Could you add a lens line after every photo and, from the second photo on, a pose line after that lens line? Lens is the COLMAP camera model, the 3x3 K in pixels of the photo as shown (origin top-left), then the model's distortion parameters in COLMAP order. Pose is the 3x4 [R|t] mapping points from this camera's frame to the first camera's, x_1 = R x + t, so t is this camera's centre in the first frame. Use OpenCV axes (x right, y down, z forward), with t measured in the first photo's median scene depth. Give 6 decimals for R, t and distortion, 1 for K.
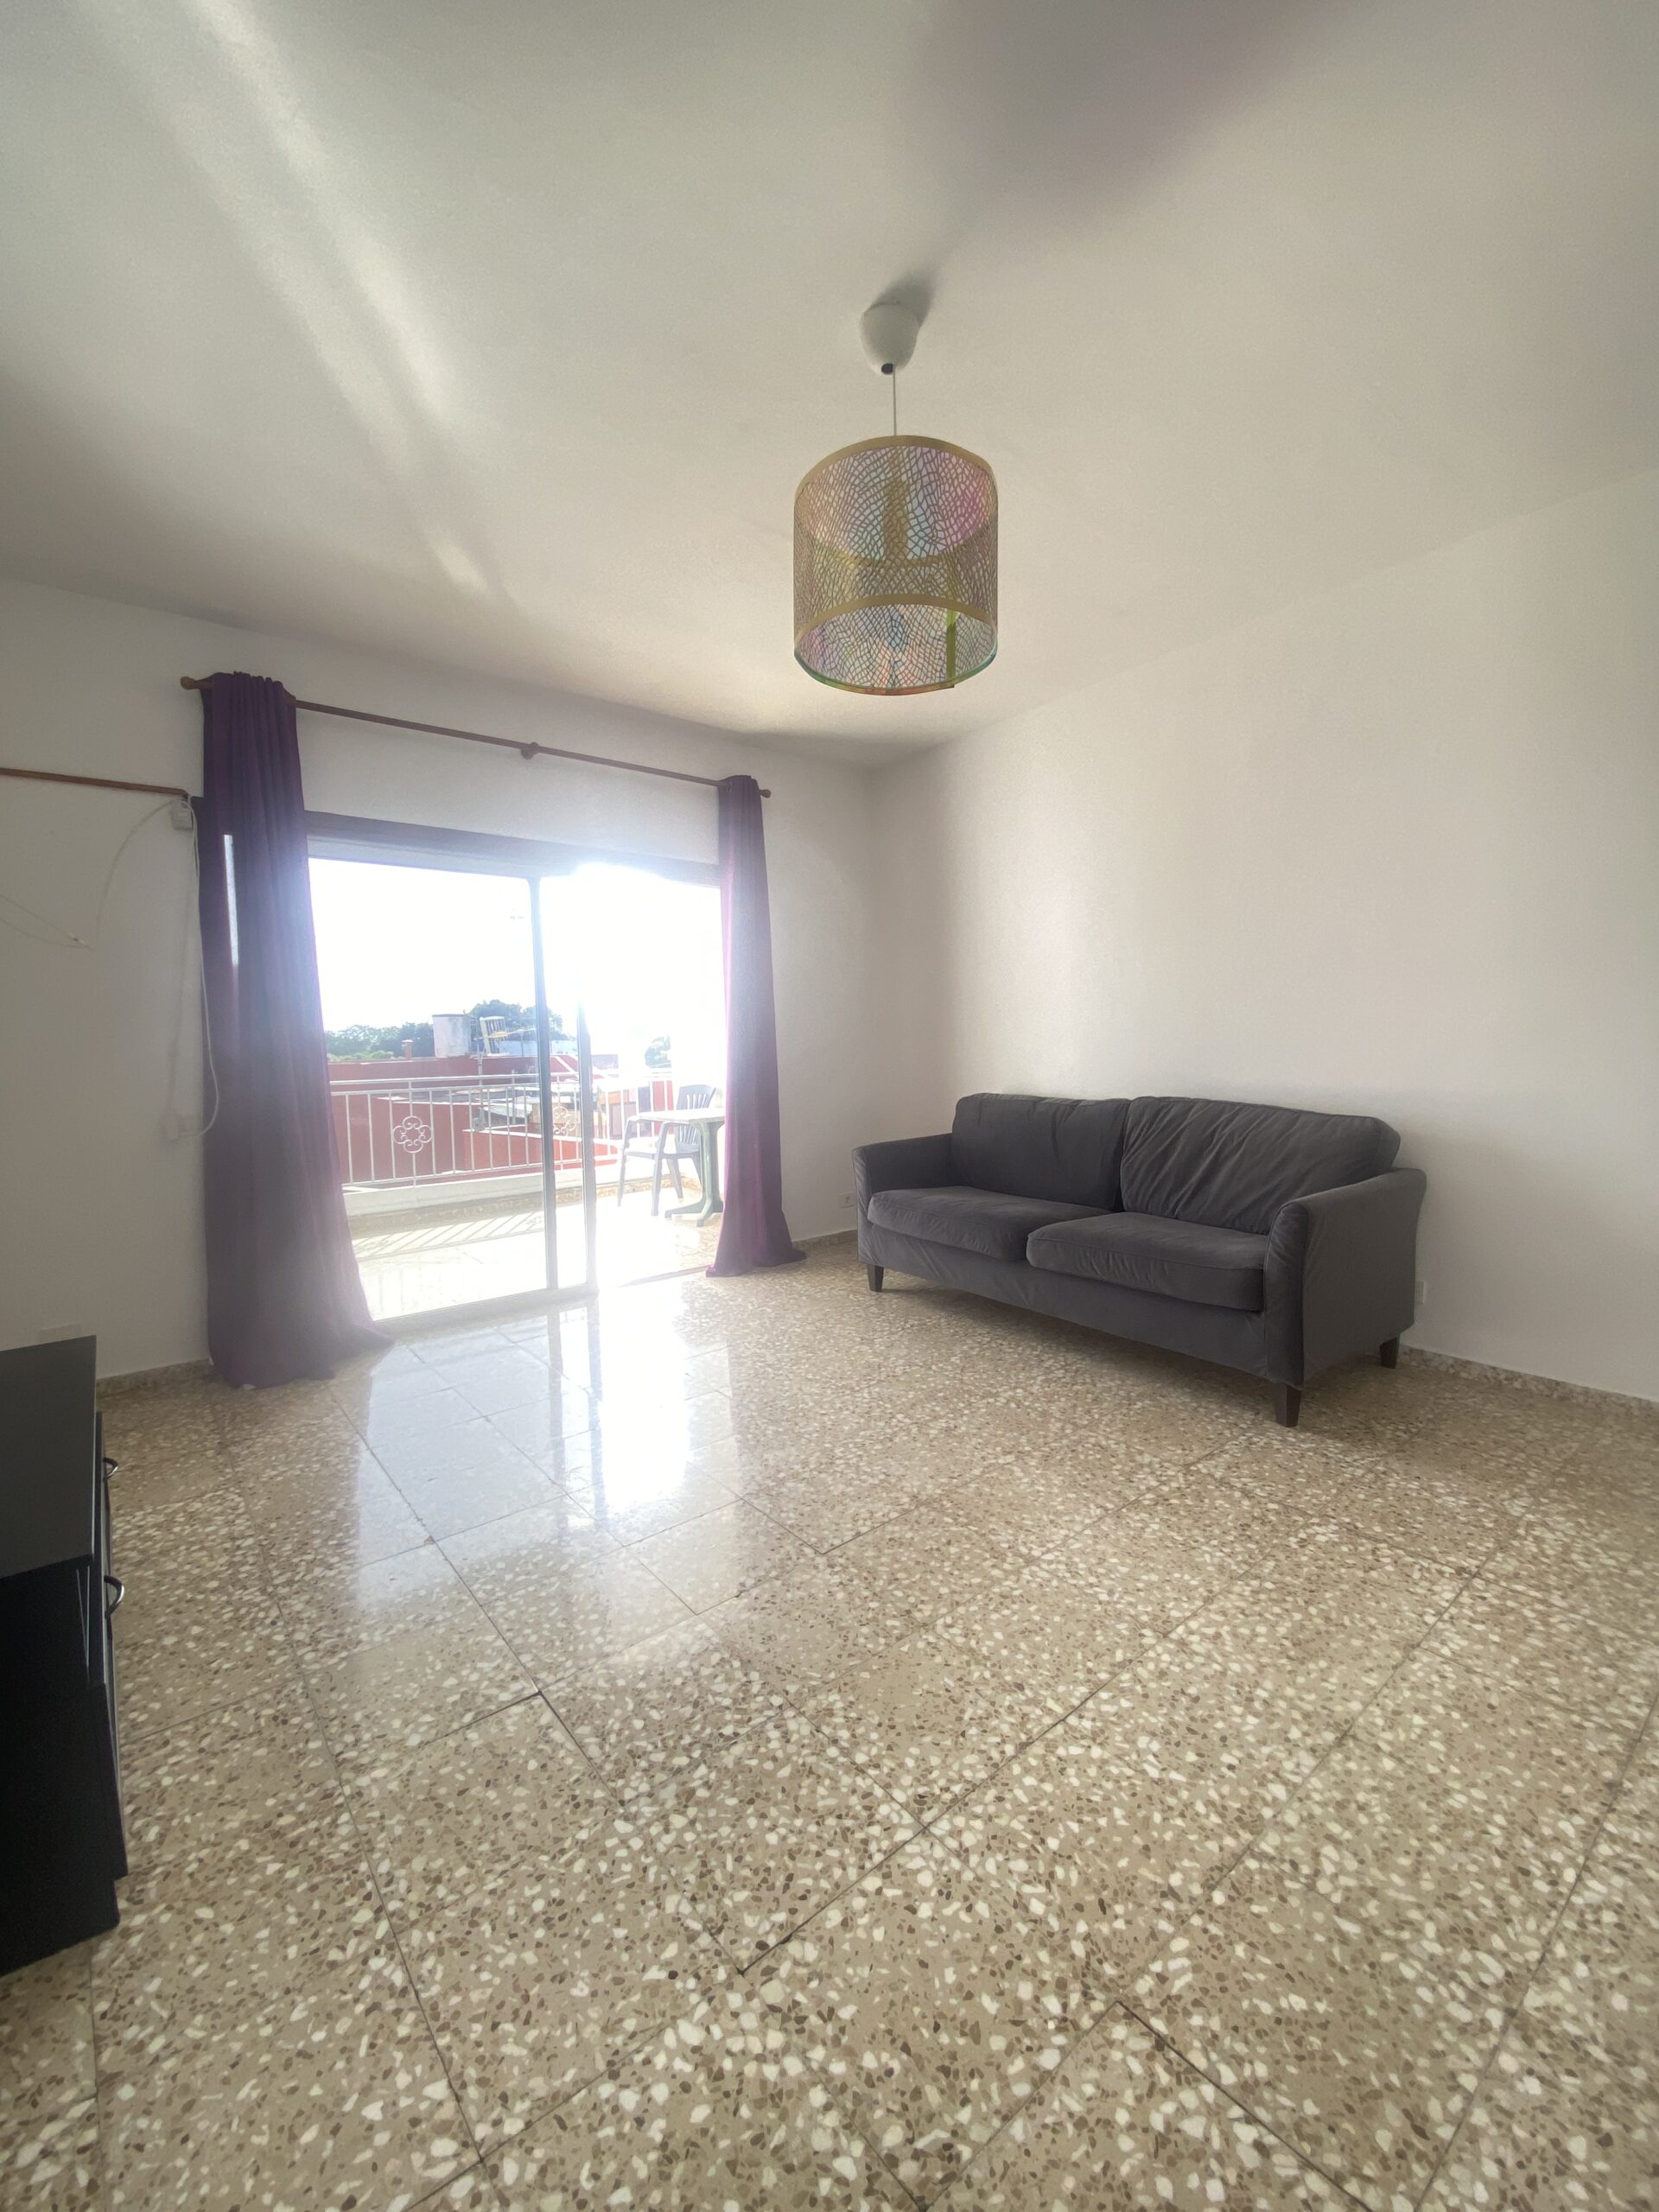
lens RADIAL K [[902.7, 0, 829.5], [0, 902.7, 1106.0], [0, 0, 1]] dist [-0.031615, -0.000443]
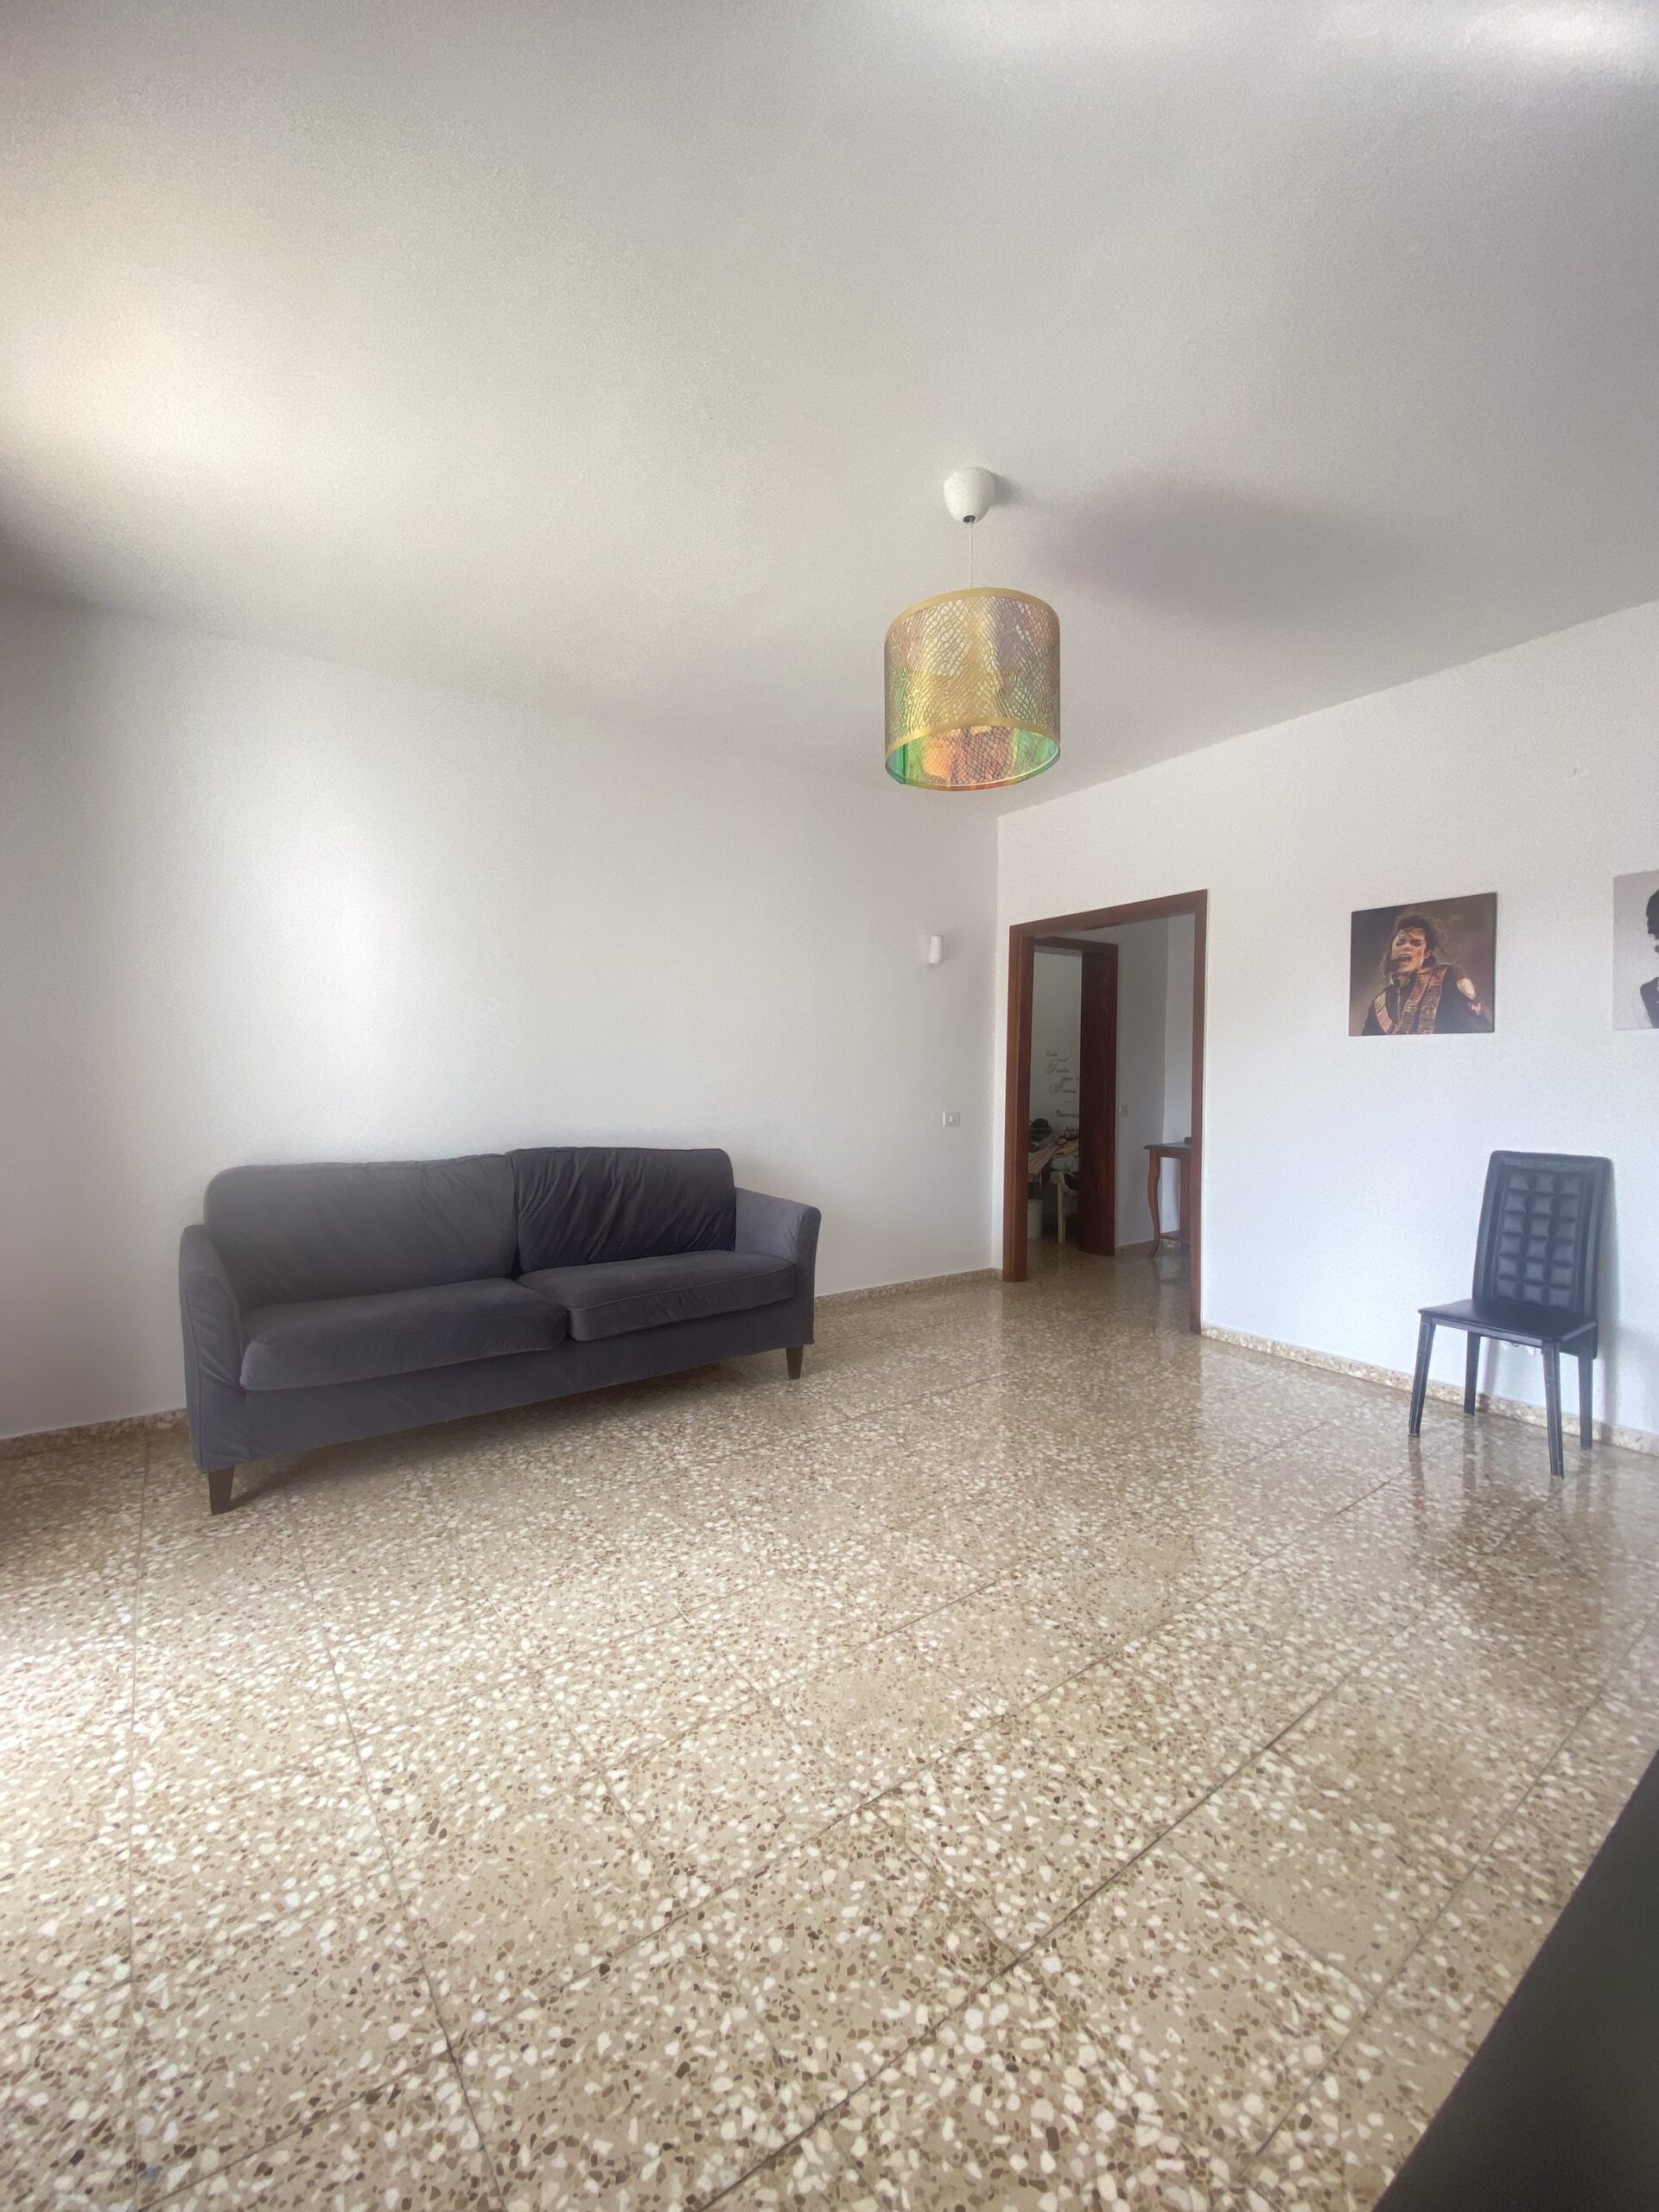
lens RADIAL K [[882.4, 0, 868.3], [0, 882.4, 1094.8], [0, 0, 1]] dist [0.014660, -0.016447]
pose [[0.044347, -0.018441, 0.998846, -1.292651], [0.079041, 0.996760, 0.014893, -0.121648], [-0.995884, 0.078290, 0.045661, 1.306866]]
